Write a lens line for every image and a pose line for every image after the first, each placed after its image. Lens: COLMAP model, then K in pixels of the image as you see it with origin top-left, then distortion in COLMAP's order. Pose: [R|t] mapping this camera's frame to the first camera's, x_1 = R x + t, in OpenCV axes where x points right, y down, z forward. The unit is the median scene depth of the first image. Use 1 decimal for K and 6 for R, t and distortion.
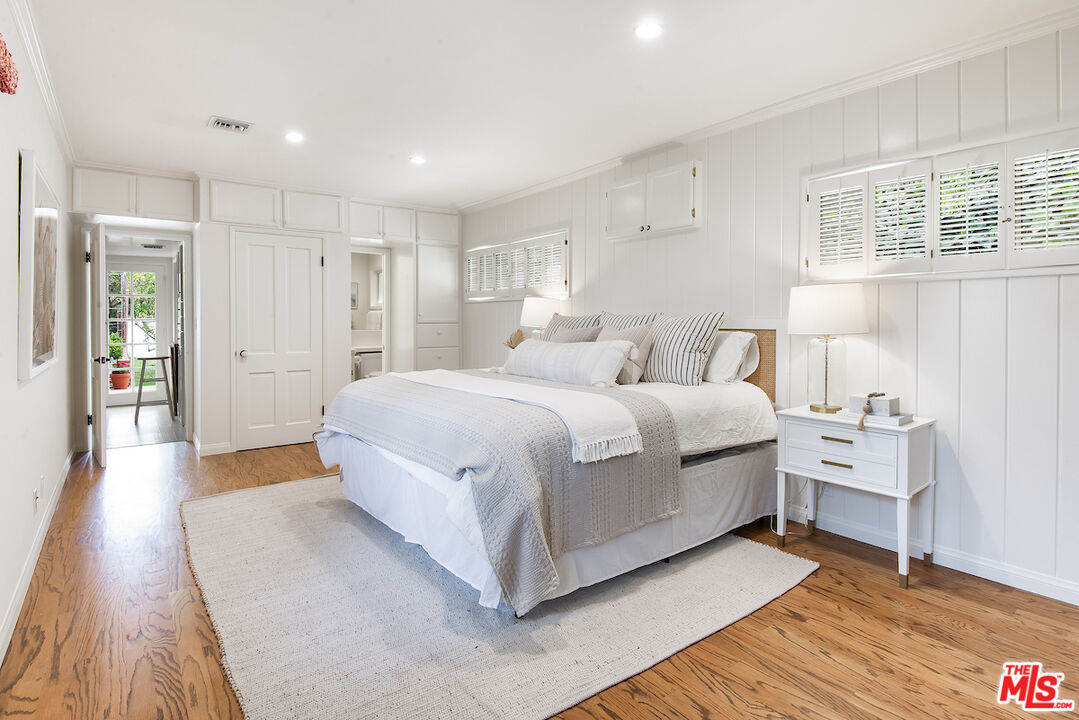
lens RADIAL K [[587.5, 0, 541.1], [0, 587.5, 328.8], [0, 0, 1]] dist [0.003906, -0.001346]
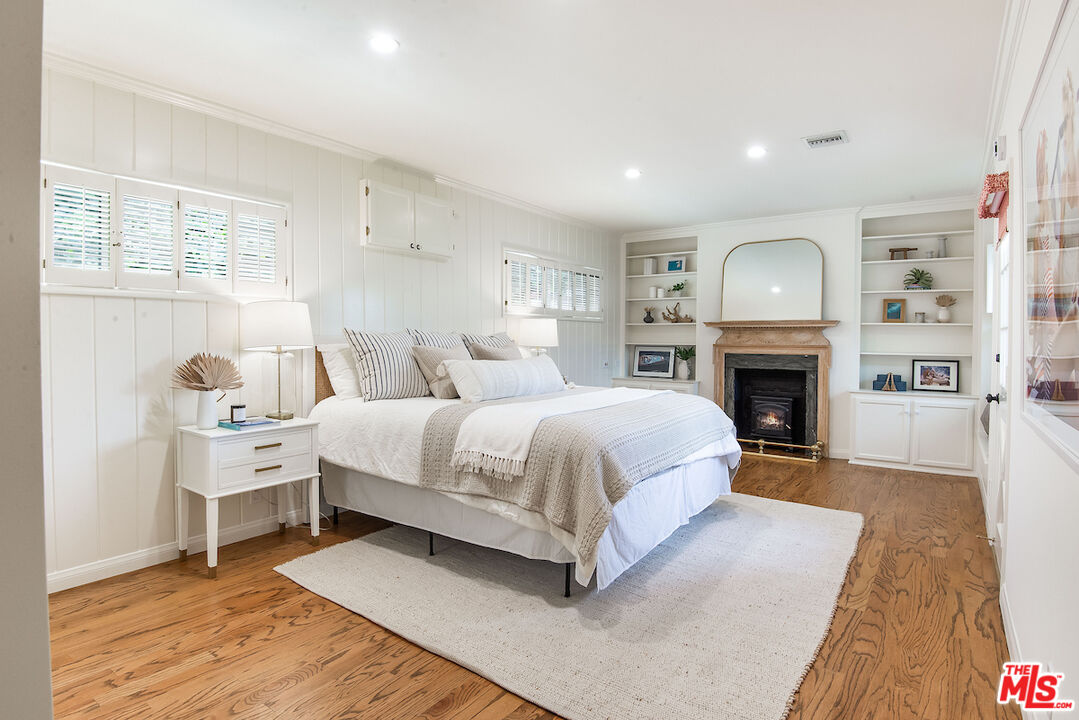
lens RADIAL K [[574.4, 0, 546.6], [0, 574.4, 341.7], [0, 0, 1]] dist [-0.001496, -0.000896]
pose [[-0.339415, -0.017183, 0.940480, -1.254284], [0.003135, 0.999807, 0.019398, -0.038284], [-0.940631, 0.009532, -0.339296, 1.691382]]
